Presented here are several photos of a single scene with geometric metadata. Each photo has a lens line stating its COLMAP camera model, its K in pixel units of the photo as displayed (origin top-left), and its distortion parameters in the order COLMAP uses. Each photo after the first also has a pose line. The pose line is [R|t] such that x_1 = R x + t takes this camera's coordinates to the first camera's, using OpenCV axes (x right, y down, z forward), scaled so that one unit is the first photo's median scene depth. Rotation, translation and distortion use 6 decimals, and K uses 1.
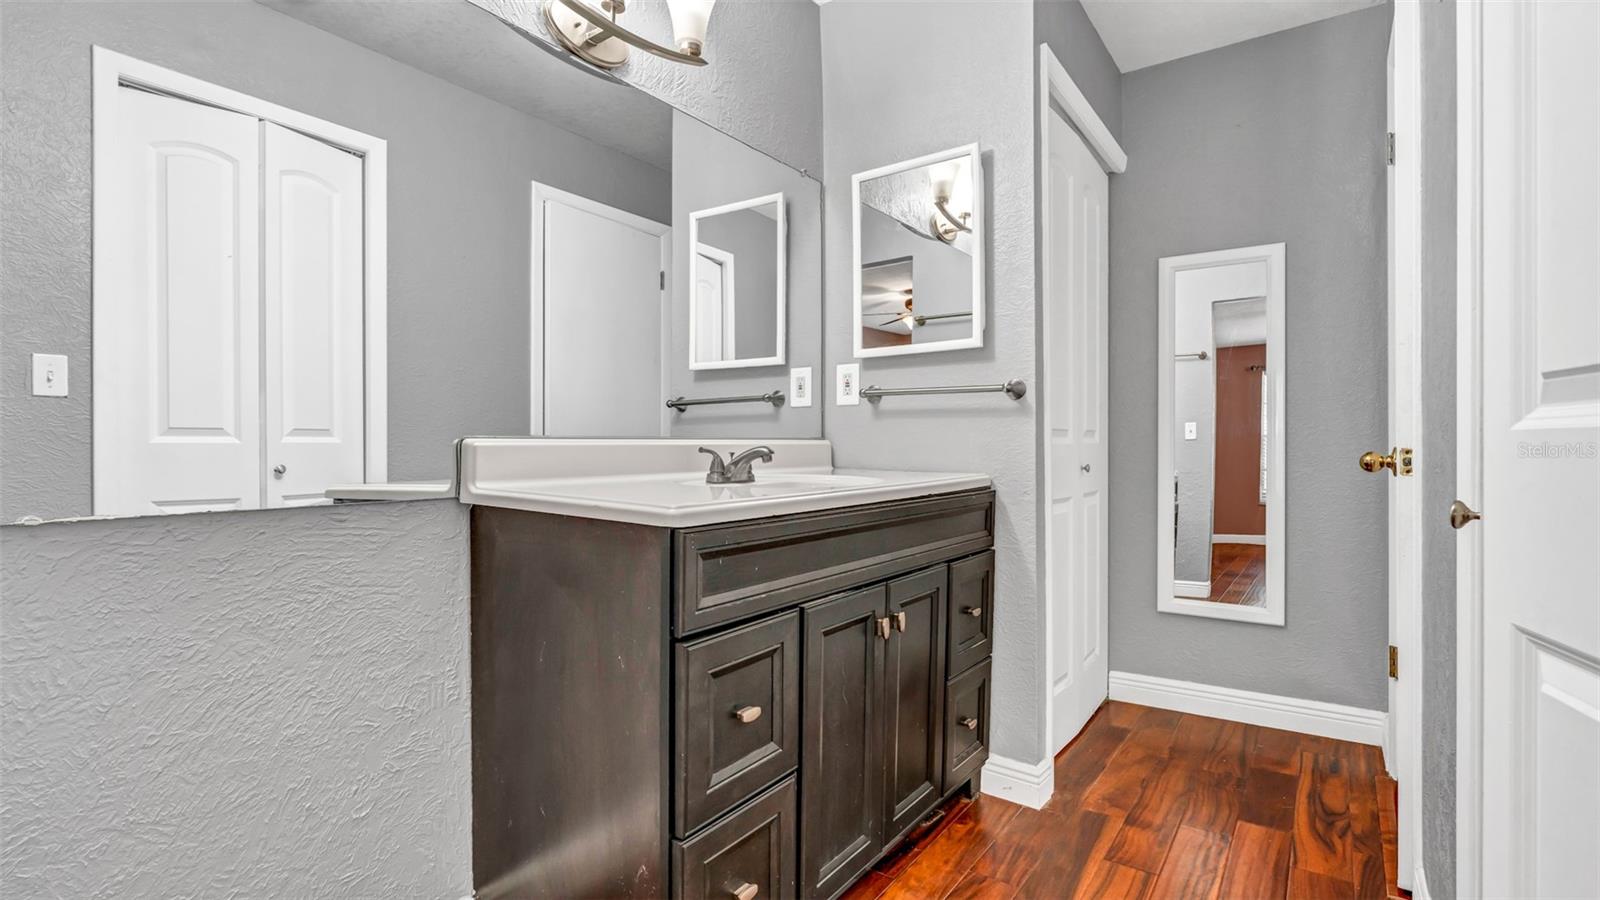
lens RADIAL K [[770.1, 0, 805.6], [0, 770.1, 458.1], [0, 0, 1]] dist [-0.001034, -0.000127]
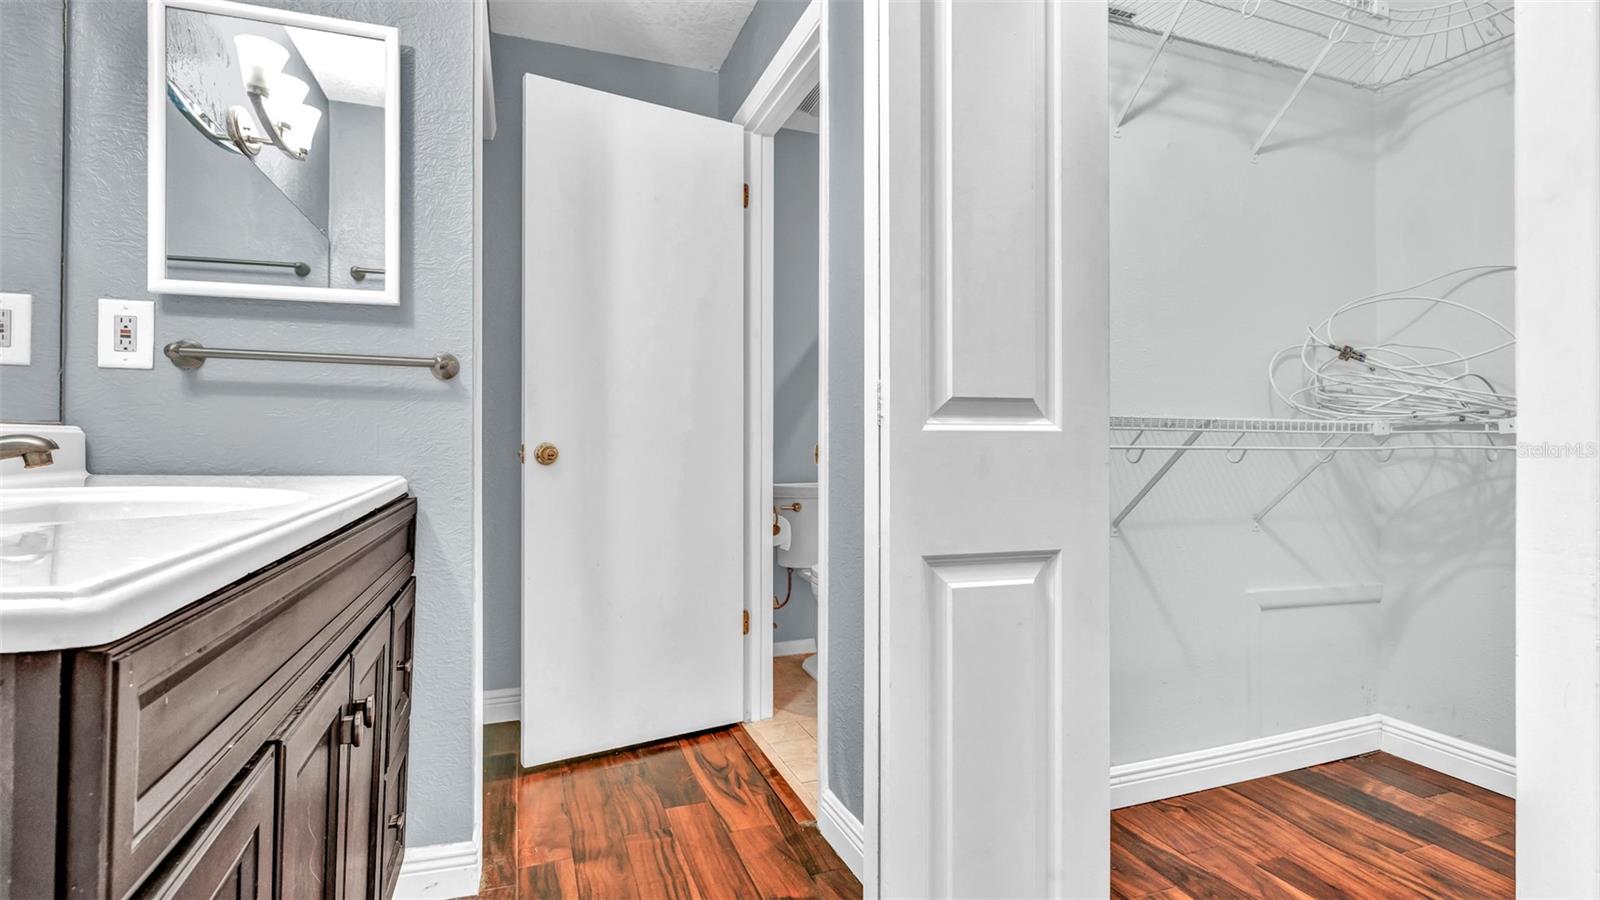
lens RADIAL K [[744.8, 0, 803.2], [0, 744.8, 443.8], [0, 0, 1]] dist [-0.009457, -0.000061]
pose [[0.552979, 0.005139, 0.833179, -0.149069], [0.006273, 0.999927, -0.010332, -0.001132], [-0.833171, 0.010940, 0.552907, 0.278993]]
